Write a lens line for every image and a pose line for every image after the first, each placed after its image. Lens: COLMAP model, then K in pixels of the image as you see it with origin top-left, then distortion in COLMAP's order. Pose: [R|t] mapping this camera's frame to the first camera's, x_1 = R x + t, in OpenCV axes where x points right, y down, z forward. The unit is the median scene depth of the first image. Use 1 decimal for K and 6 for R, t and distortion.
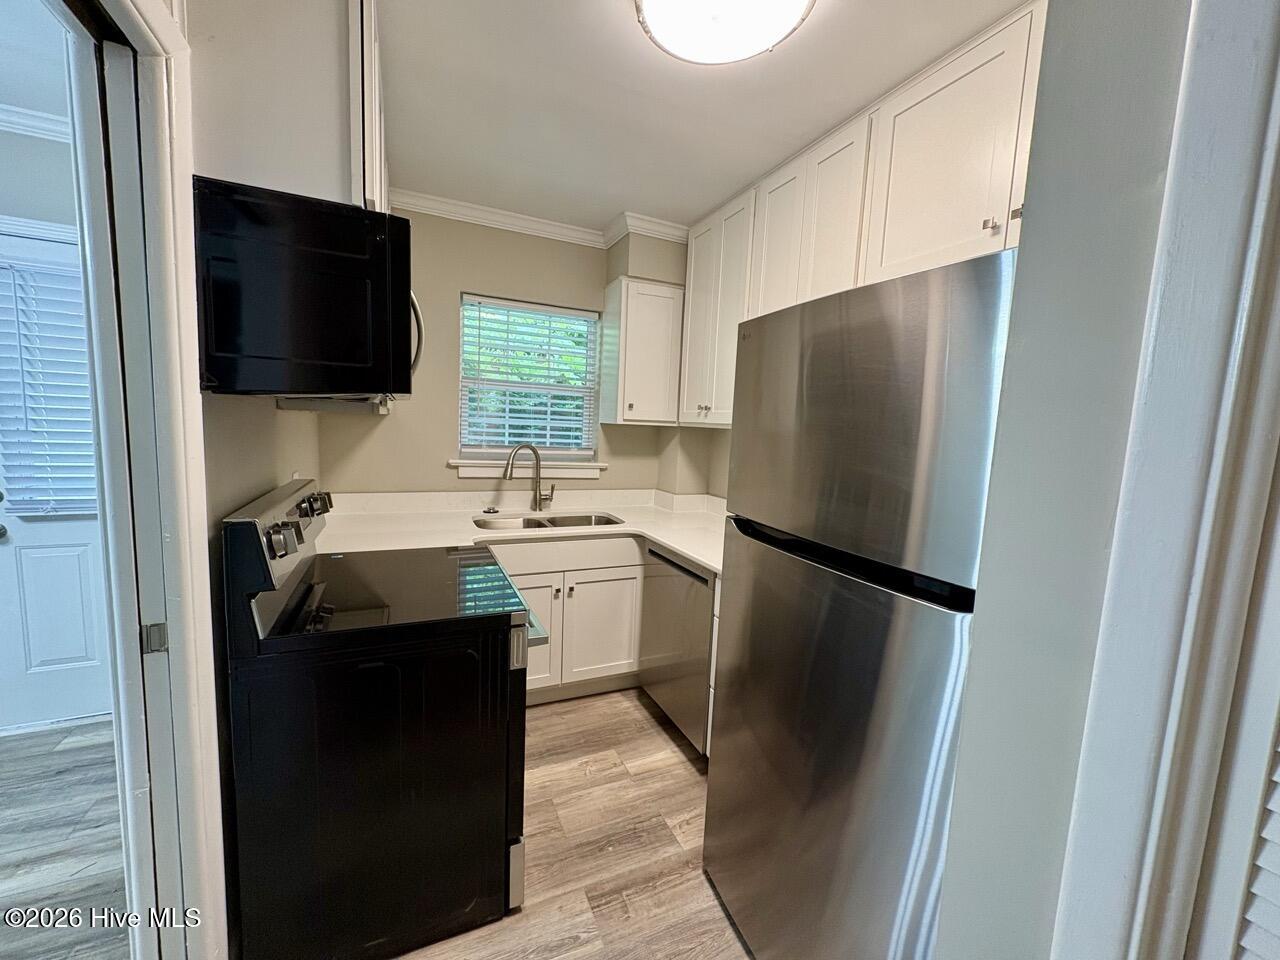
lens RADIAL K [[509.1, 0, 640.8], [0, 509.1, 480.3], [0, 0, 1]] dist [-0.000468, 0.000411]
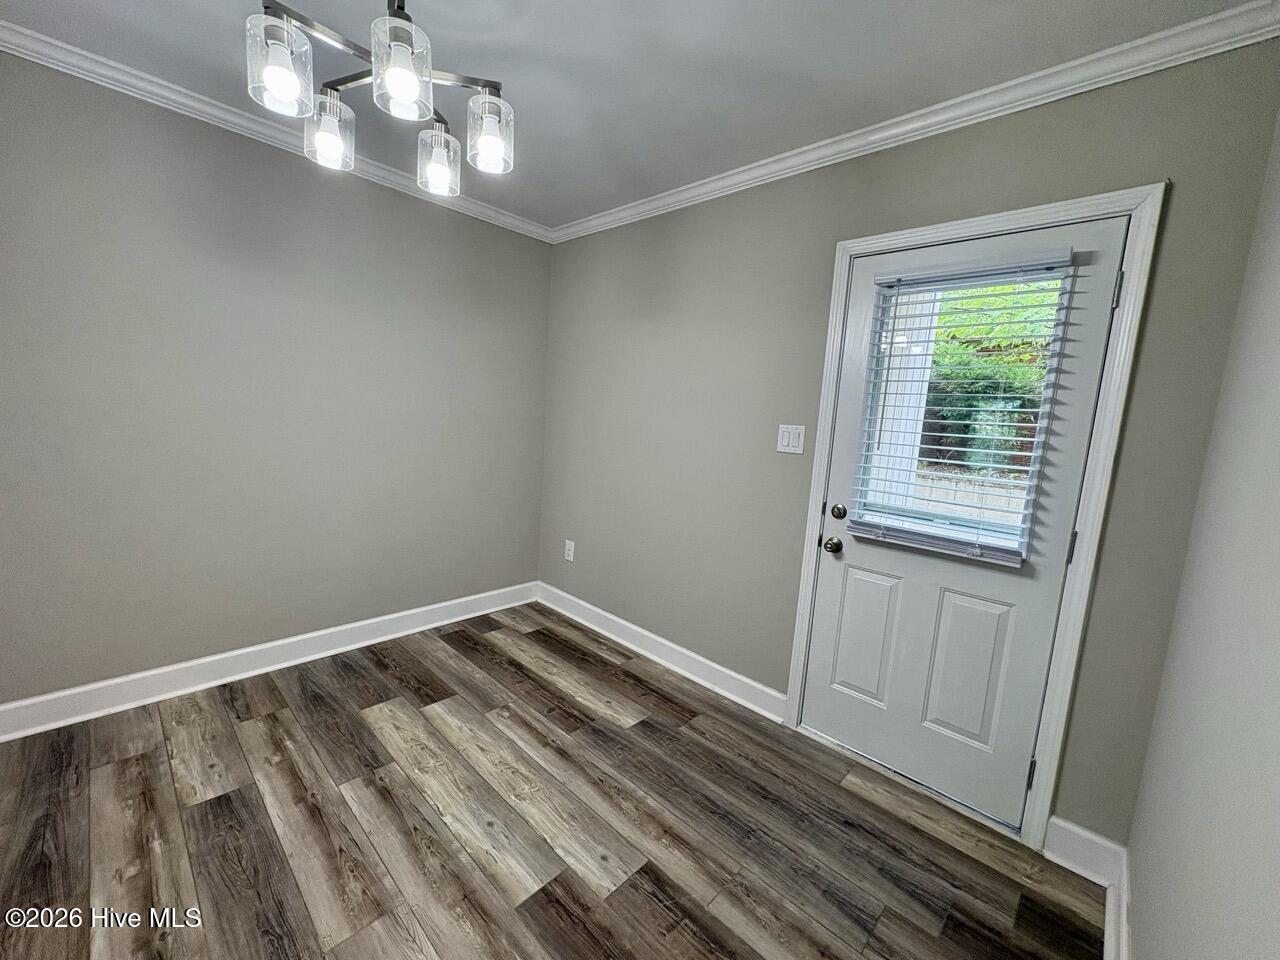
lens RADIAL K [[513.6, 0, 643.1], [0, 513.6, 479.4], [0, 0, 1]] dist [-0.001104, -0.000181]
pose [[0.376432, 0.097433, -0.921307, -0.369666], [-0.148189, 0.987983, 0.043937, -0.015485], [0.914516, 0.119988, 0.386346, 0.178720]]
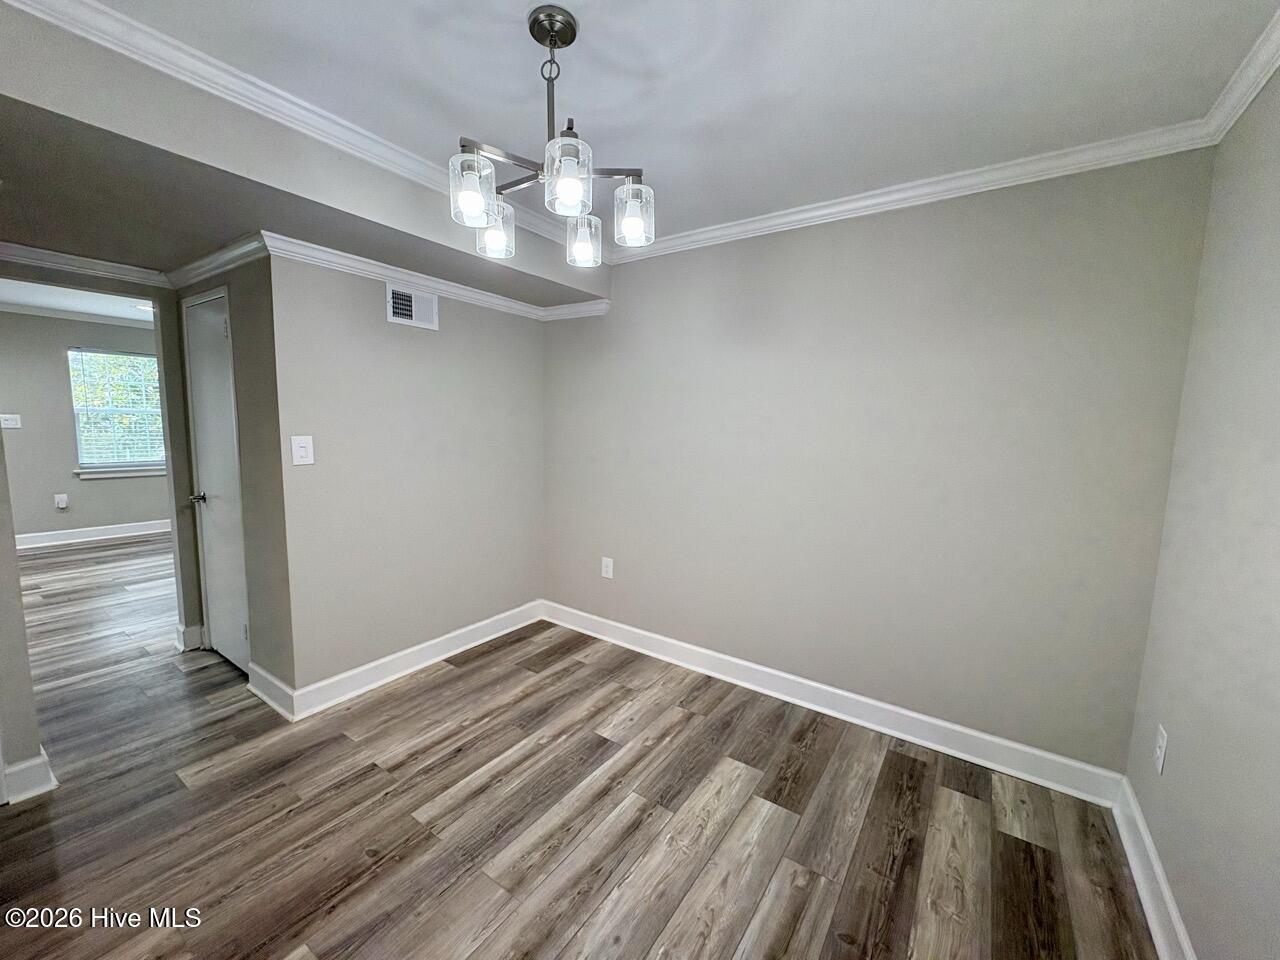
lens RADIAL K [[509.1, 0, 640.8], [0, 509.1, 480.3], [0, 0, 1]] dist [-0.000468, 0.000411]
pose [[-0.856126, -0.008498, -0.516697, -0.725877], [-0.121826, 0.975002, 0.185820, -0.127529], [0.502202, 0.222032, -0.835760, 0.673081]]
